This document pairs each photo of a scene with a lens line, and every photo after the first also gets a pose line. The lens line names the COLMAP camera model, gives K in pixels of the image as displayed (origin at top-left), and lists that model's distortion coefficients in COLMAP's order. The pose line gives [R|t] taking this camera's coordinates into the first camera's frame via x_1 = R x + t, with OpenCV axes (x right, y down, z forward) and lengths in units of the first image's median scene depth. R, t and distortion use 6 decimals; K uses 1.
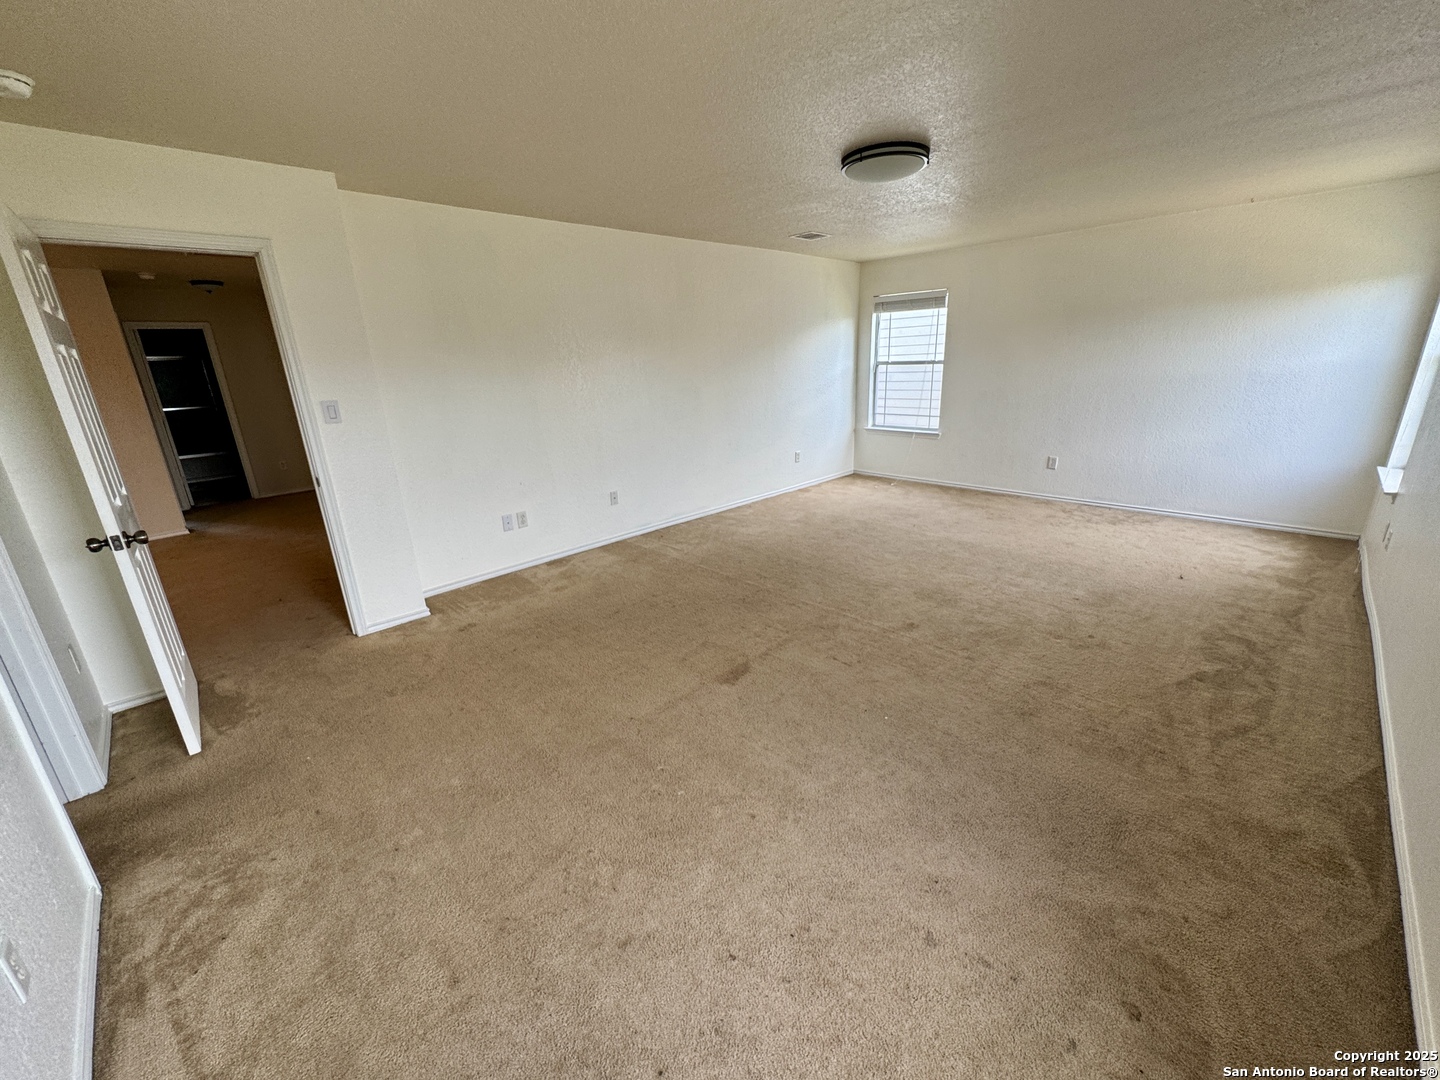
lens RADIAL K [[575.1, 0, 720.0], [0, 575.1, 540.0], [0, 0, 1]] dist [-0.002183, 0.000174]
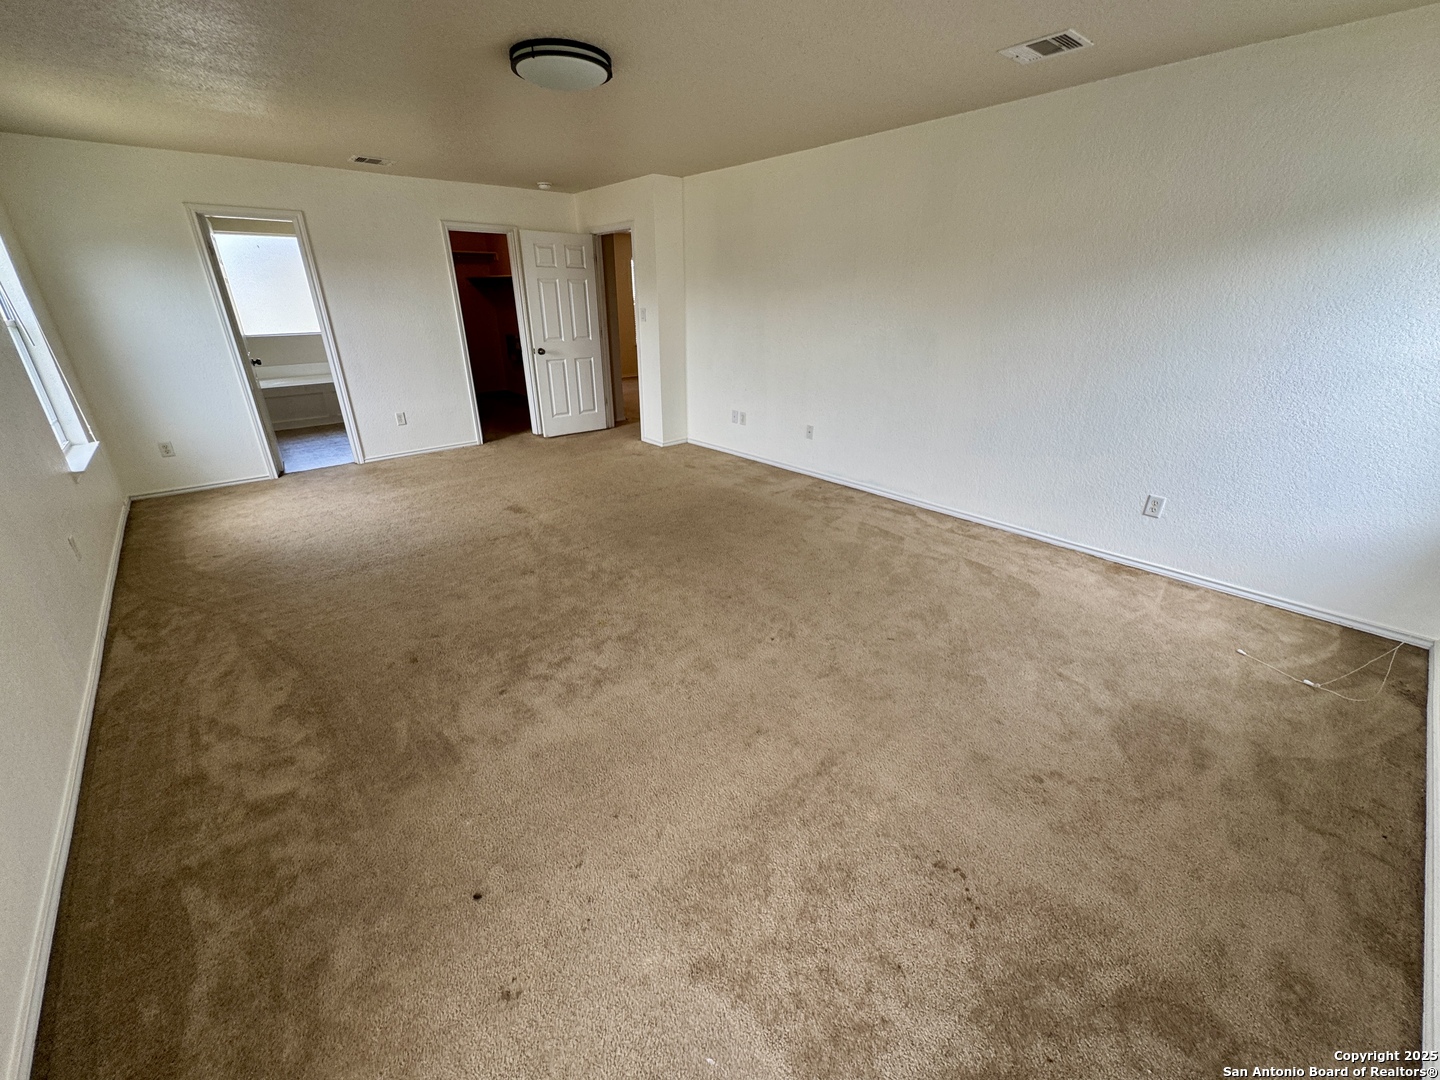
lens RADIAL K [[575.1, 0, 720.0], [0, 575.1, 540.0], [0, 0, 1]] dist [-0.002183, 0.000174]
pose [[-0.052309, 0.428345, -0.902100, 0.927978], [-0.297034, 0.855778, 0.423574, -0.331545], [0.953433, 0.290111, 0.082468, 0.931945]]
